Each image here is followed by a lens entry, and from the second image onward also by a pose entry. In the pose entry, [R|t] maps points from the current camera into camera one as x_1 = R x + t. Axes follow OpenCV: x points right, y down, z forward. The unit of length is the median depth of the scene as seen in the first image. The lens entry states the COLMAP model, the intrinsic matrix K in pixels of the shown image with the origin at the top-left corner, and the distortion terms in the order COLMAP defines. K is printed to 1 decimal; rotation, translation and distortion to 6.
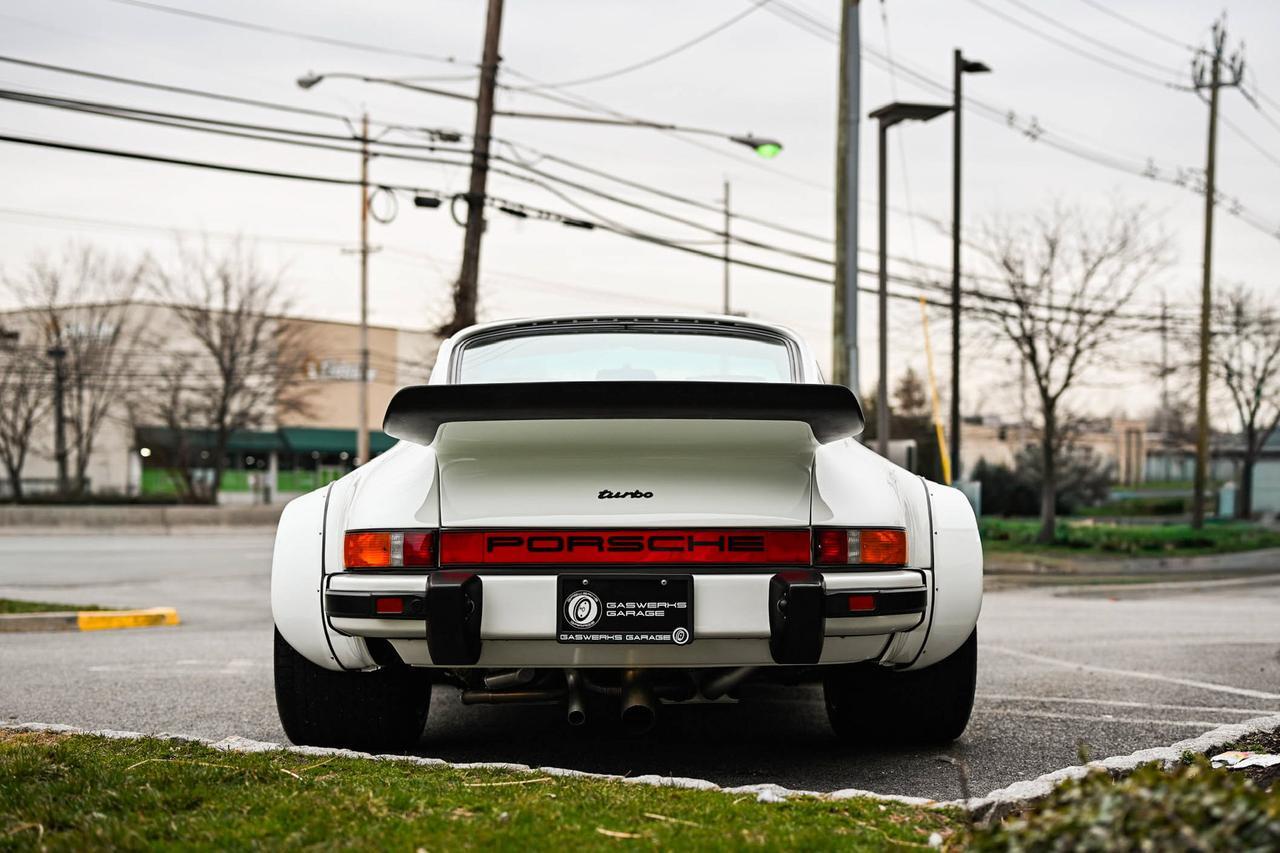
lens RADIAL K [[2575.4, 0, 669.8], [0, 2575.4, 463.5], [0, 0, 1]] dist [0.208587, 0.241515]
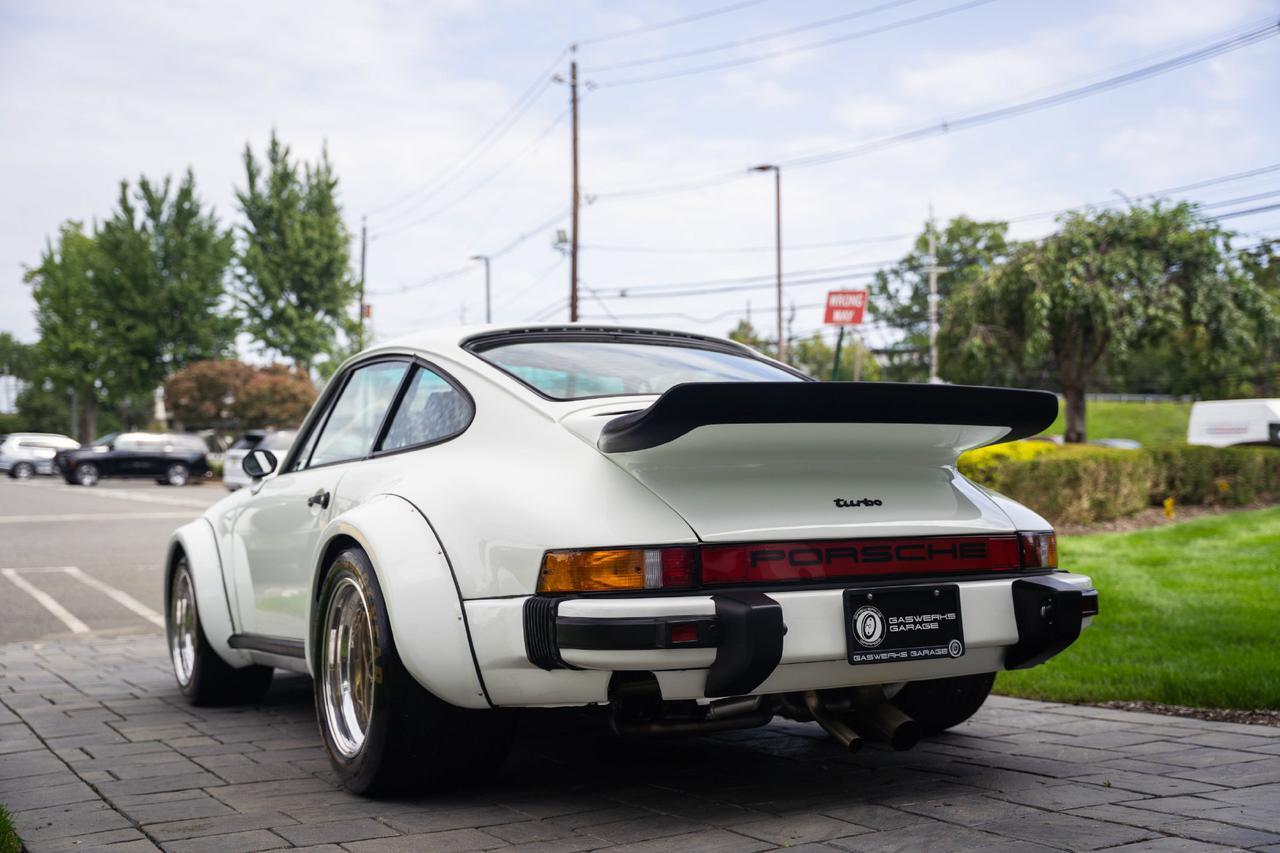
lens RADIAL K [[1741.4, 0, 640.0], [0, 1741.4, 426.5], [0, 0, 1]] dist [-0.005573, 0.064569]
pose [[0.828449, 0.012065, 0.559935, -0.448638], [0.010080, 0.999285, -0.036446, 0.006650], [-0.559974, 0.035838, 0.827735, 0.516864]]
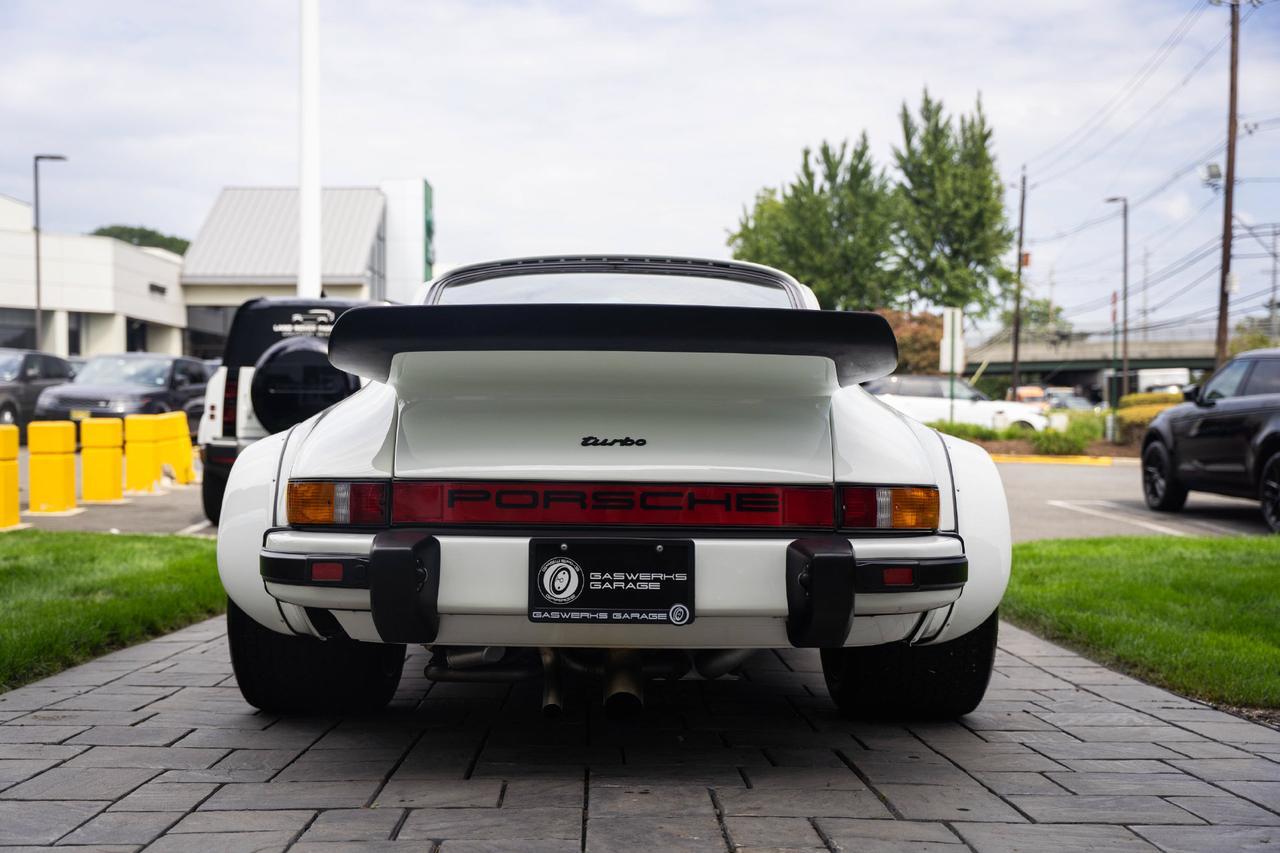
lens RADIAL K [[1600.6, 0, 640.2], [0, 1600.6, 455.1], [0, 0, 1]] dist [0.009414, 0.042030]
pose [[0.999866, 0.014767, 0.007075, -0.012410], [-0.014848, 0.999823, 0.011579, 0.010327], [-0.006903, -0.011683, 0.999908, 0.483455]]
